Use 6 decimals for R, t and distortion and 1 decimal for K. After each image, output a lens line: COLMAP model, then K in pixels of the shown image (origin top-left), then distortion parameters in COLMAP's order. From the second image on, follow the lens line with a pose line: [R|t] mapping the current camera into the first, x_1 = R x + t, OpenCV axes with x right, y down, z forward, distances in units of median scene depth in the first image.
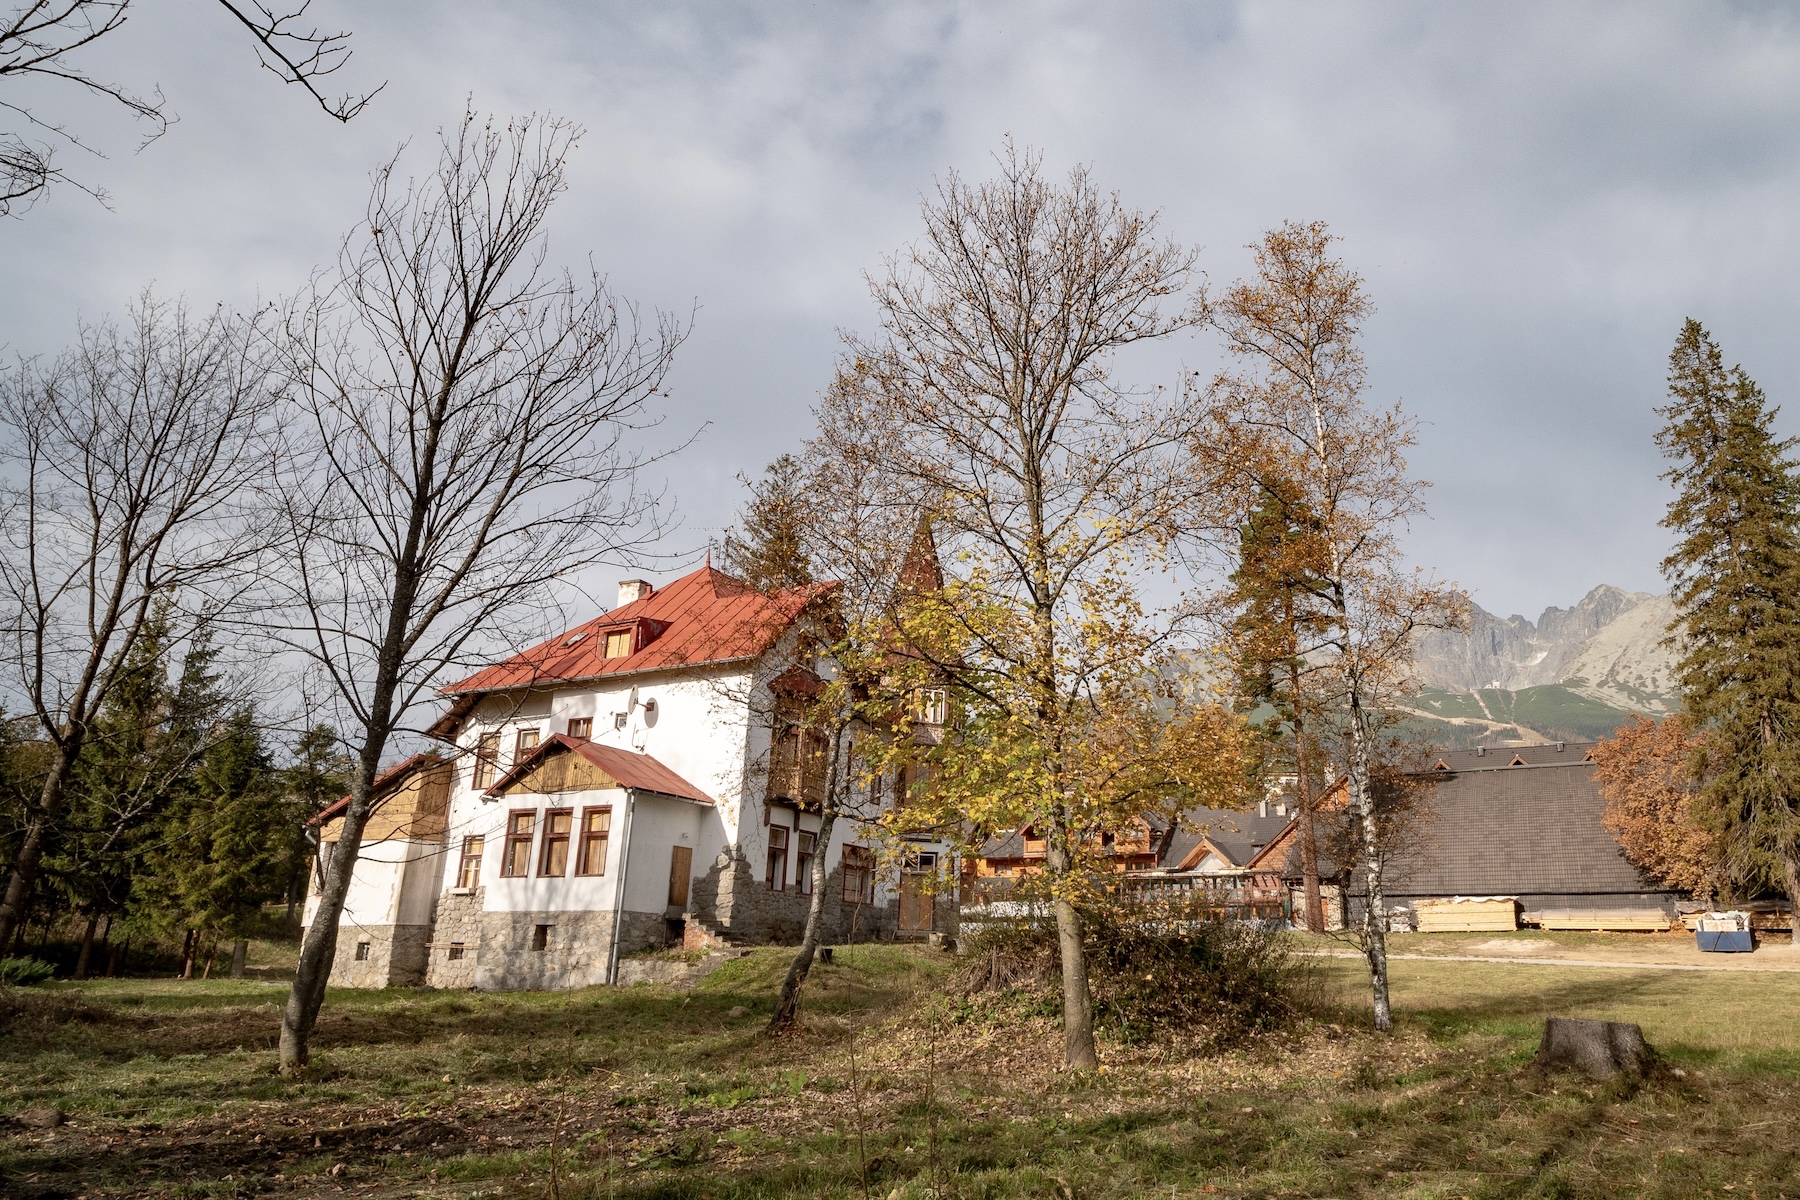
lens RADIAL K [[1175.1, 0, 1045.5], [0, 1175.1, 594.7], [0, 0, 1]] dist [-0.001656, -0.003123]
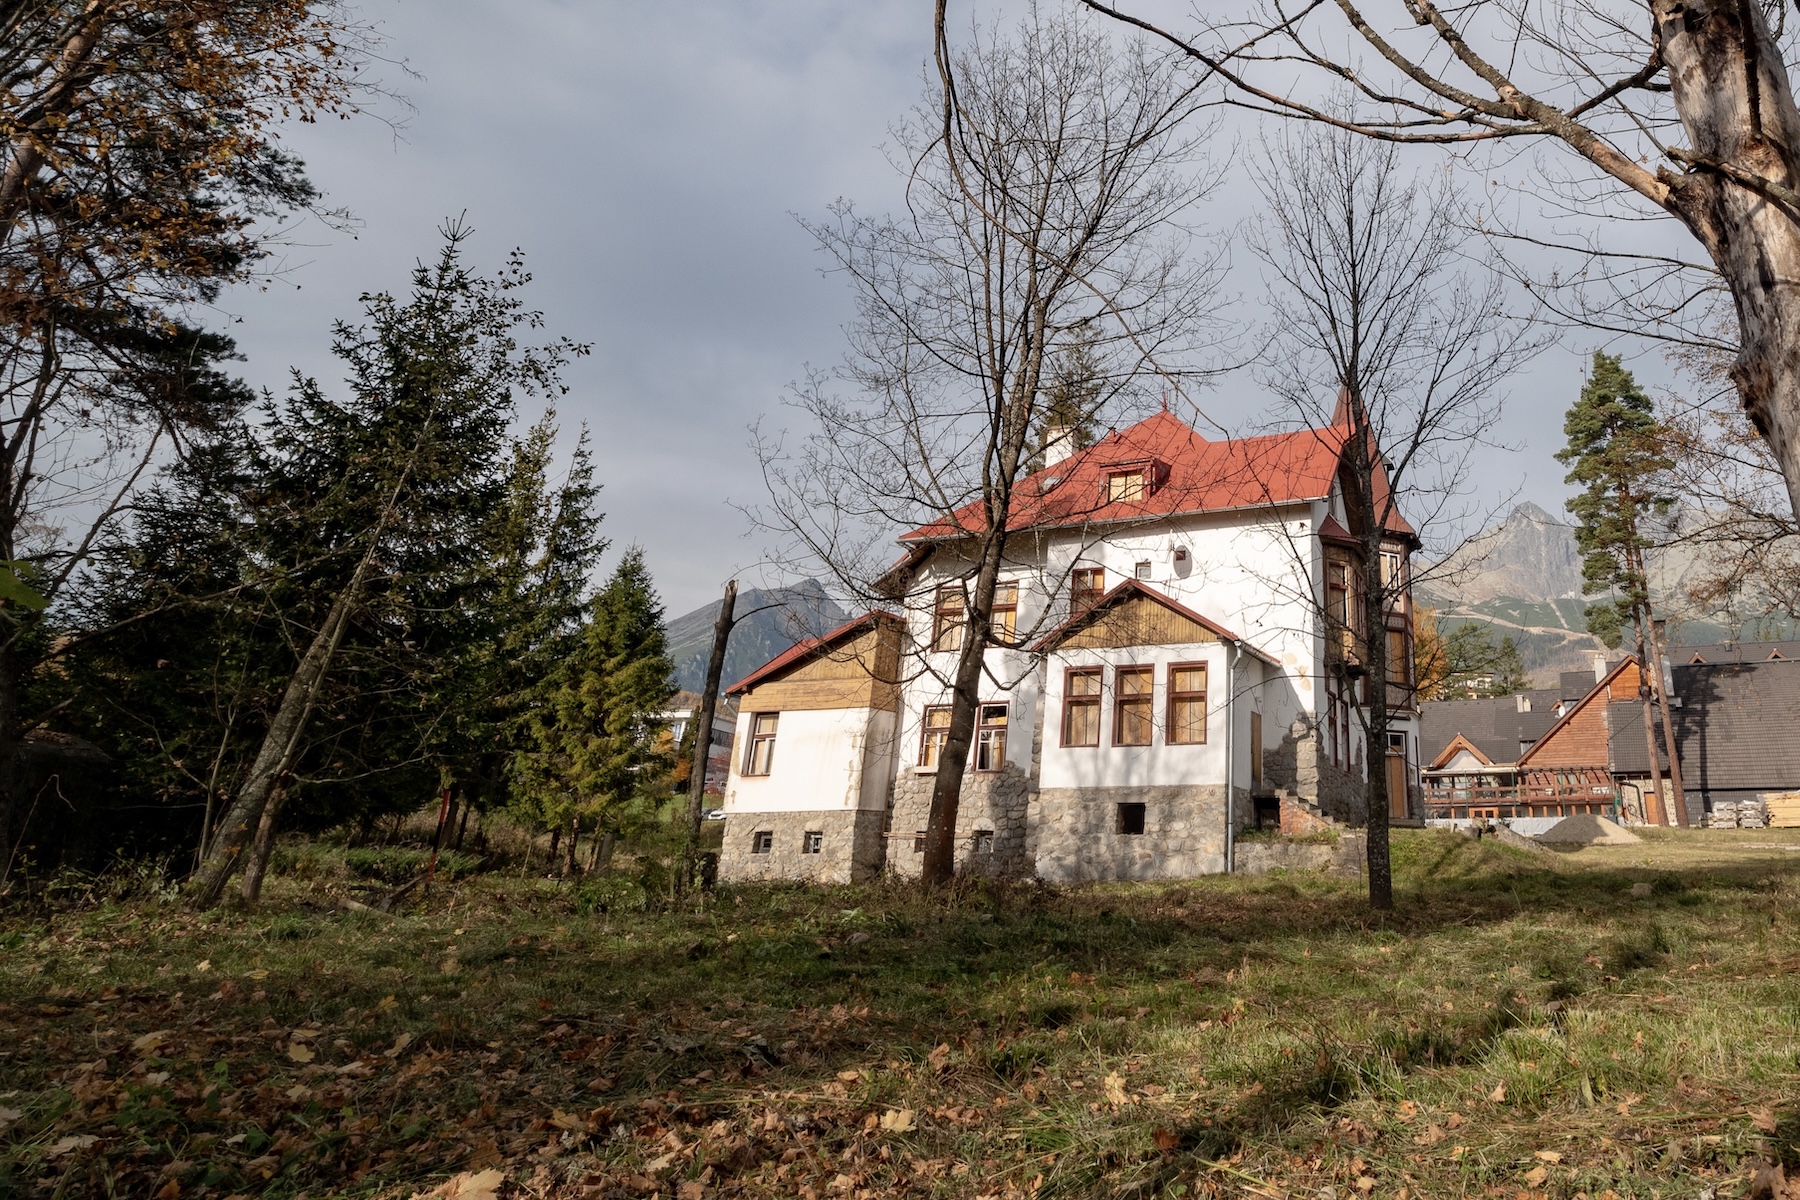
lens RADIAL K [[1171.9, 0, 1243.3], [0, 1171.9, 383.4], [0, 0, 1]] dist [-0.003354, -0.002099]
pose [[0.994301, 0.034266, 0.100949, -0.390919], [-0.024251, 0.994810, -0.098823, 0.053253], [-0.103811, 0.095811, 0.989971, 0.105094]]
